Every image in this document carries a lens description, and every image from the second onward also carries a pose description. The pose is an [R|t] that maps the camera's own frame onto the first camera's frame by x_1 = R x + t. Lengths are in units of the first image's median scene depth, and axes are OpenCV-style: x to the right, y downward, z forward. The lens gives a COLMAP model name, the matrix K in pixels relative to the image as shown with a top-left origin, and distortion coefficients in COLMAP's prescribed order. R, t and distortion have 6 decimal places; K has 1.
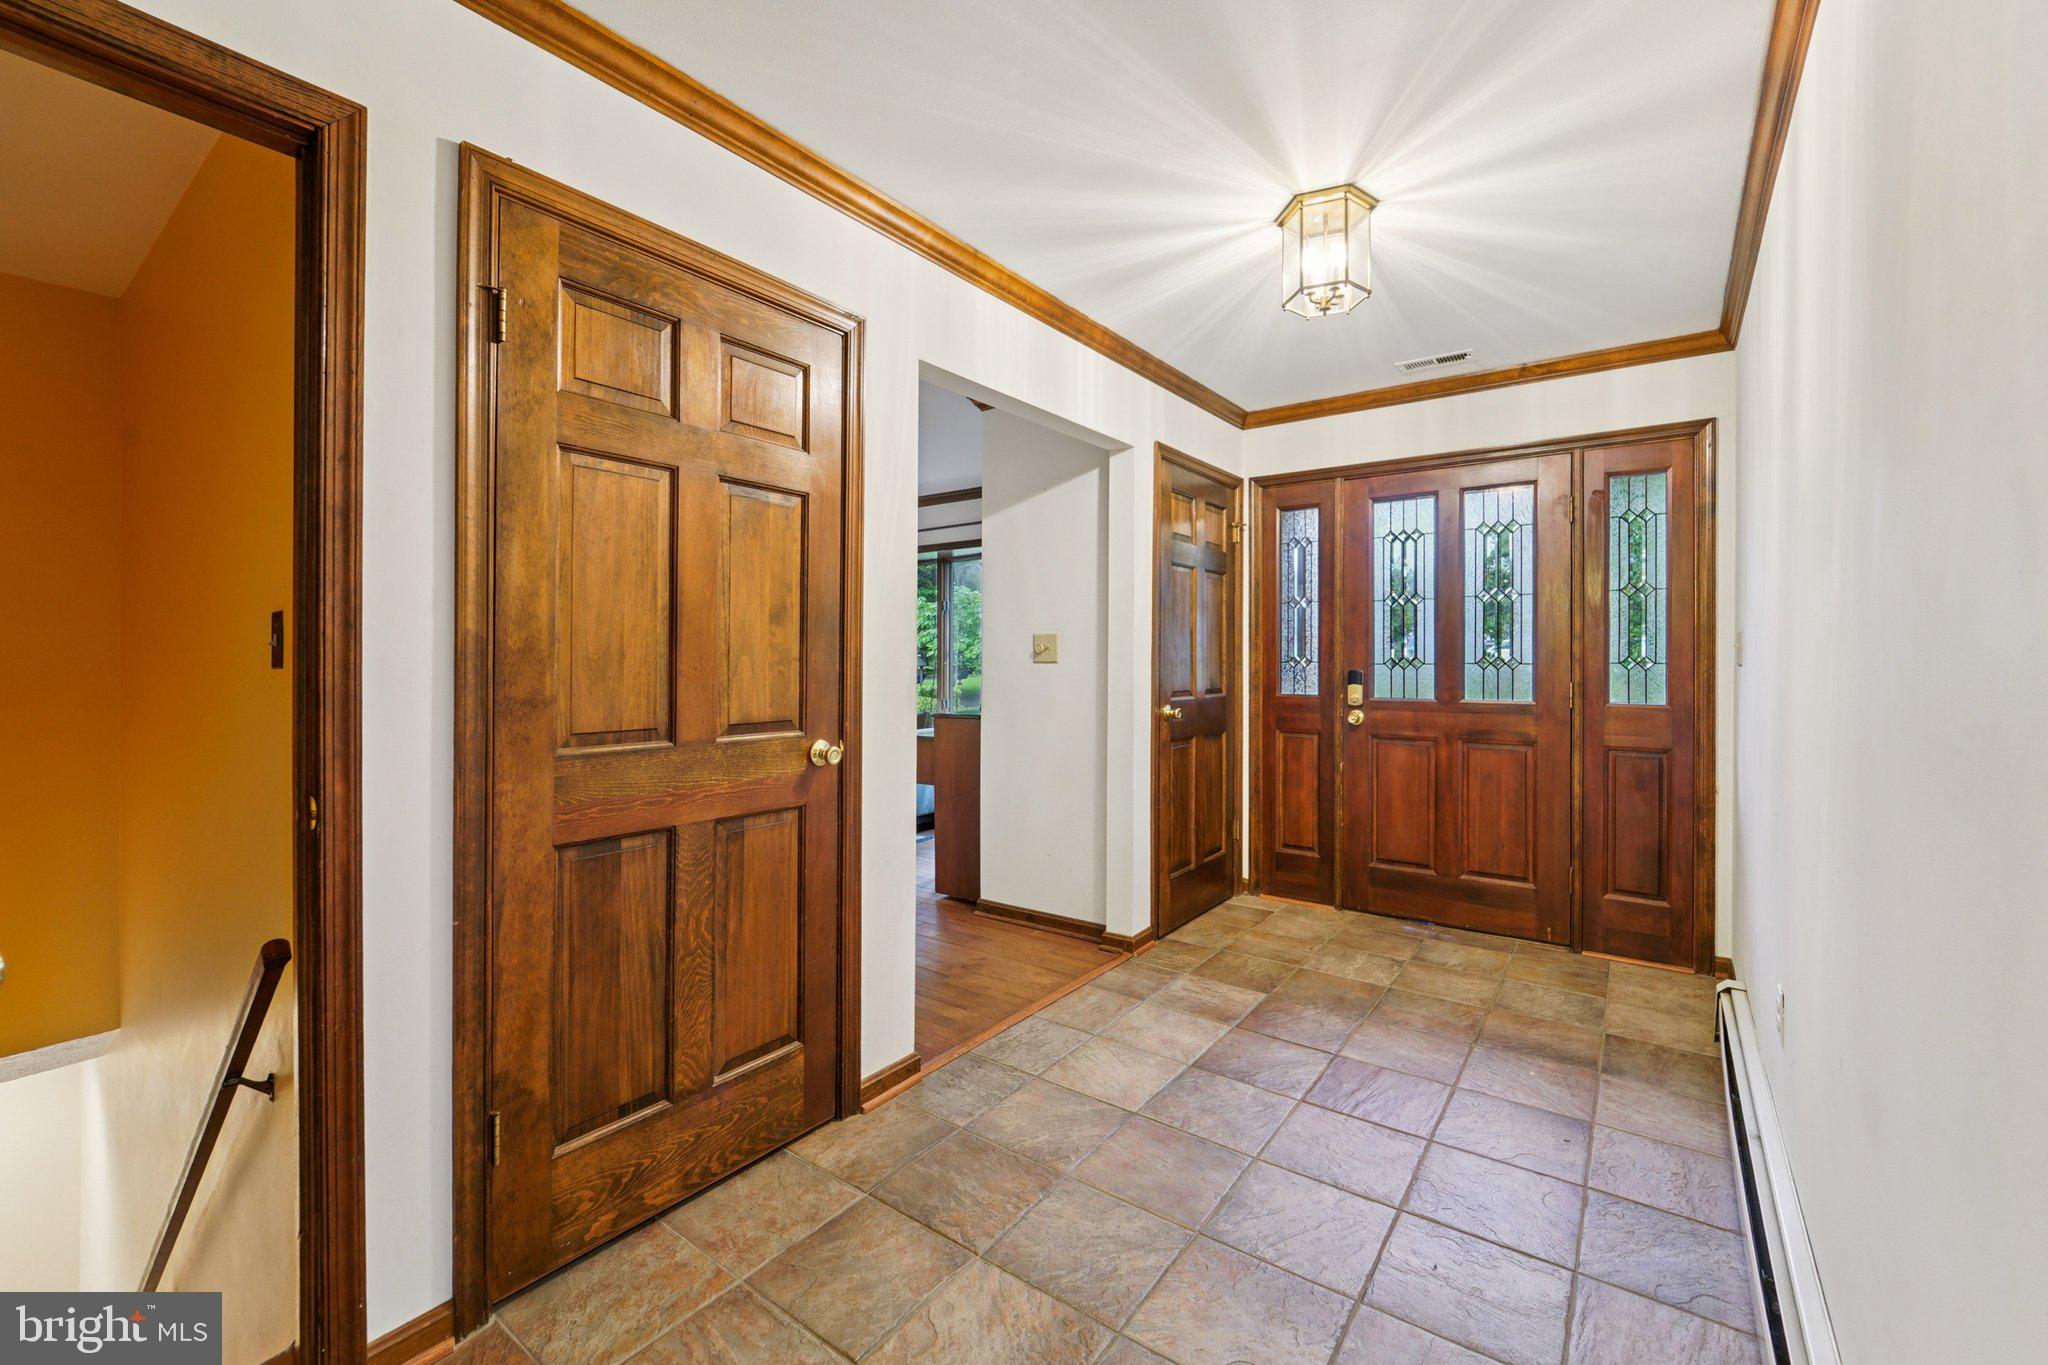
lens RADIAL K [[831.1, 0, 1029.3], [0, 831.1, 669.5], [0, 0, 1]] dist [-0.000512, -0.000024]
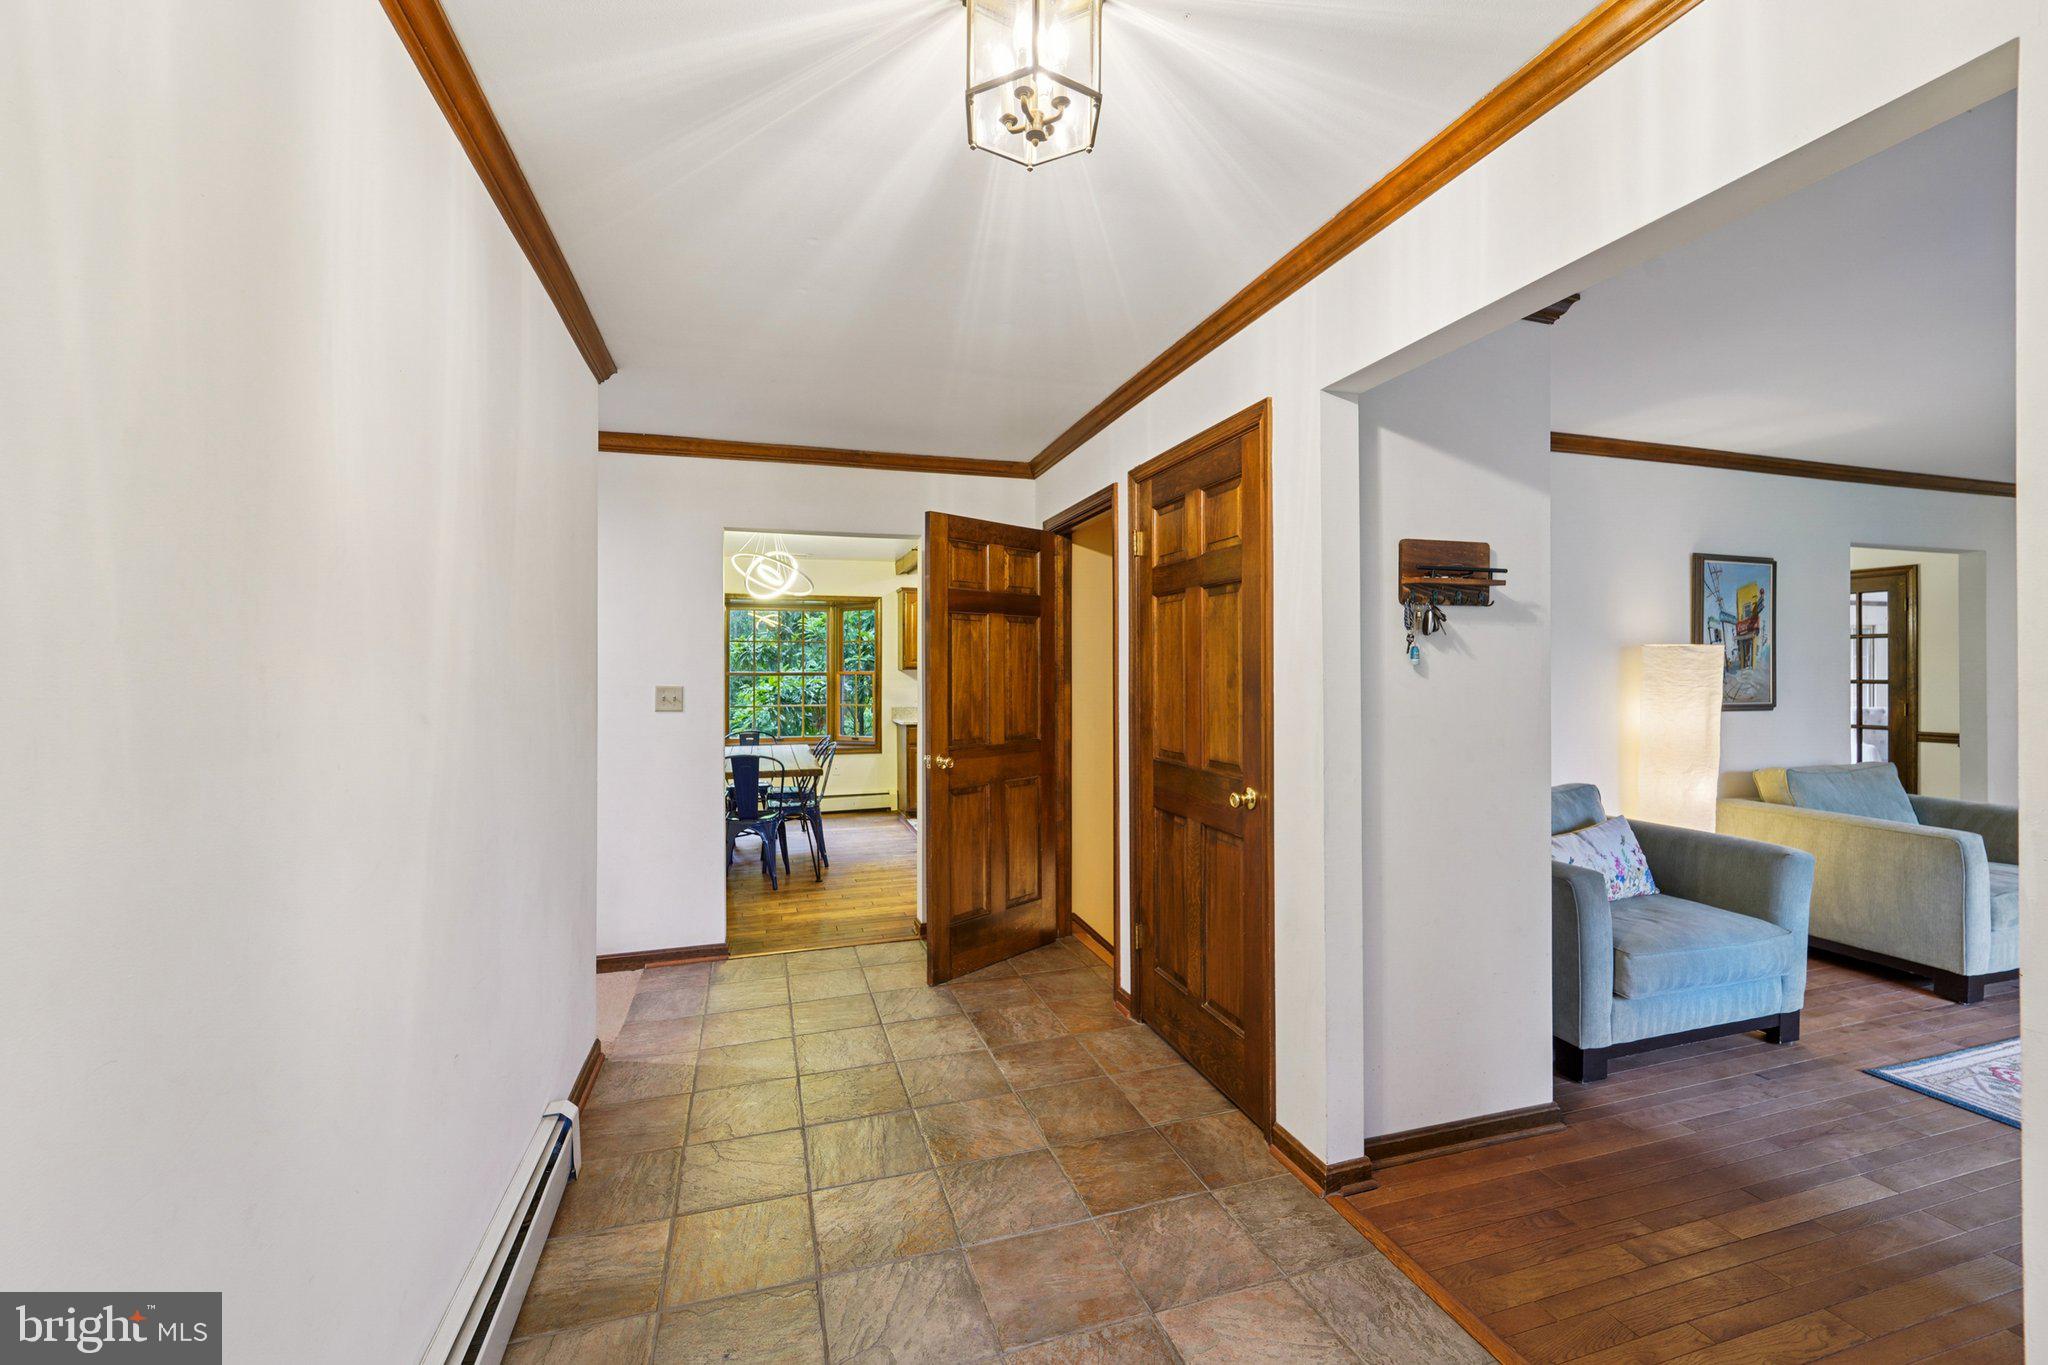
lens RADIAL K [[831.1, 0, 1029.3], [0, 831.1, 669.5], [0, 0, 1]] dist [-0.000512, -0.000024]
pose [[-0.576627, 0.001779, -0.817005, 0.970385], [-0.005331, 0.999968, 0.005939, -0.093767], [0.816990, 0.007780, -0.576599, 1.567190]]
